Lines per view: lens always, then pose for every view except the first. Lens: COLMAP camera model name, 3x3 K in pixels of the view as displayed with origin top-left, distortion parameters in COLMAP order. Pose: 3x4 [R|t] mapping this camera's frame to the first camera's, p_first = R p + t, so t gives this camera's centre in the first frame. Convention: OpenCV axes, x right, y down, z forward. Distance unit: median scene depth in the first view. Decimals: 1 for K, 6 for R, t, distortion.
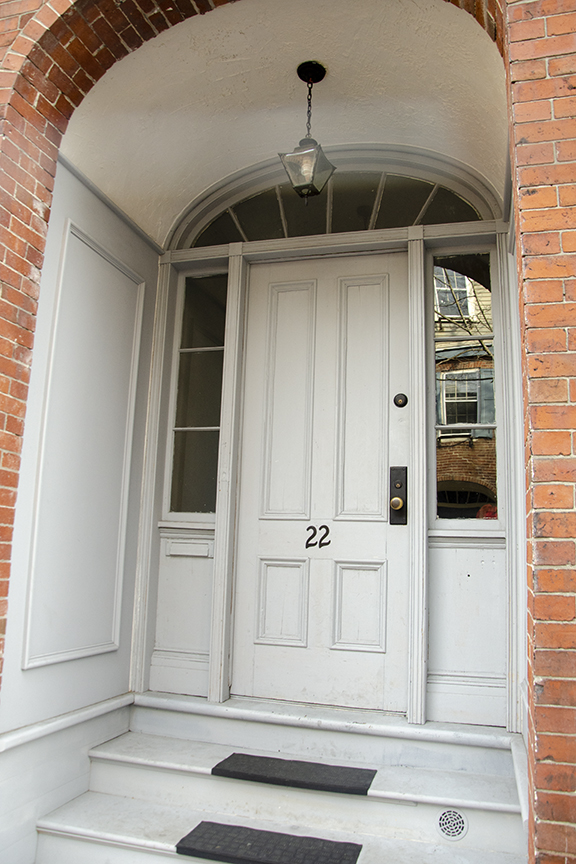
lens RADIAL K [[675.0, 0, 286.5], [0, 675.0, 433.7], [0, 0, 1]] dist [-0.091097, 0.005290]
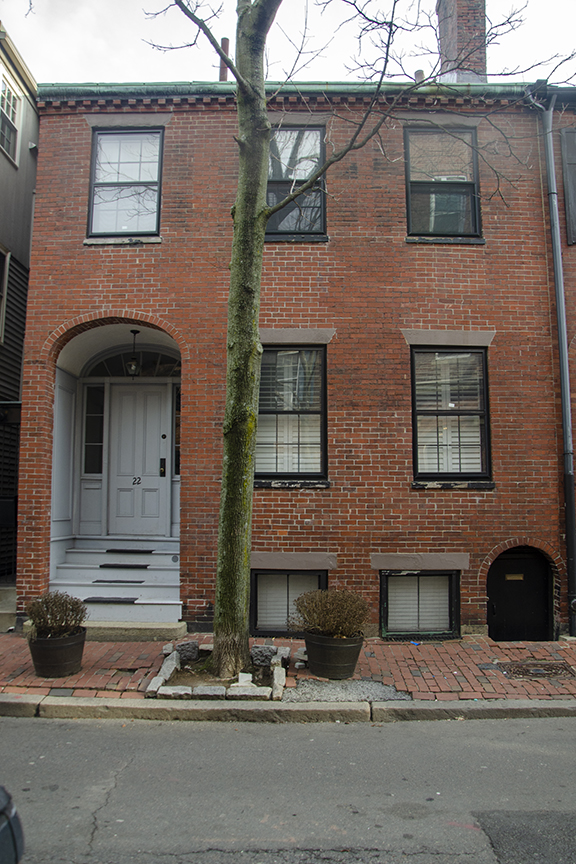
lens RADIAL K [[675.0, 0, 287.3], [0, 675.0, 432.0], [0, 0, 1]] dist [-0.091097, 0.005290]
pose [[0.967143, -0.009363, 0.254060, -0.065924], [-0.013825, 0.995906, 0.089329, -0.352032], [-0.253857, -0.089906, 0.963054, -2.099144]]
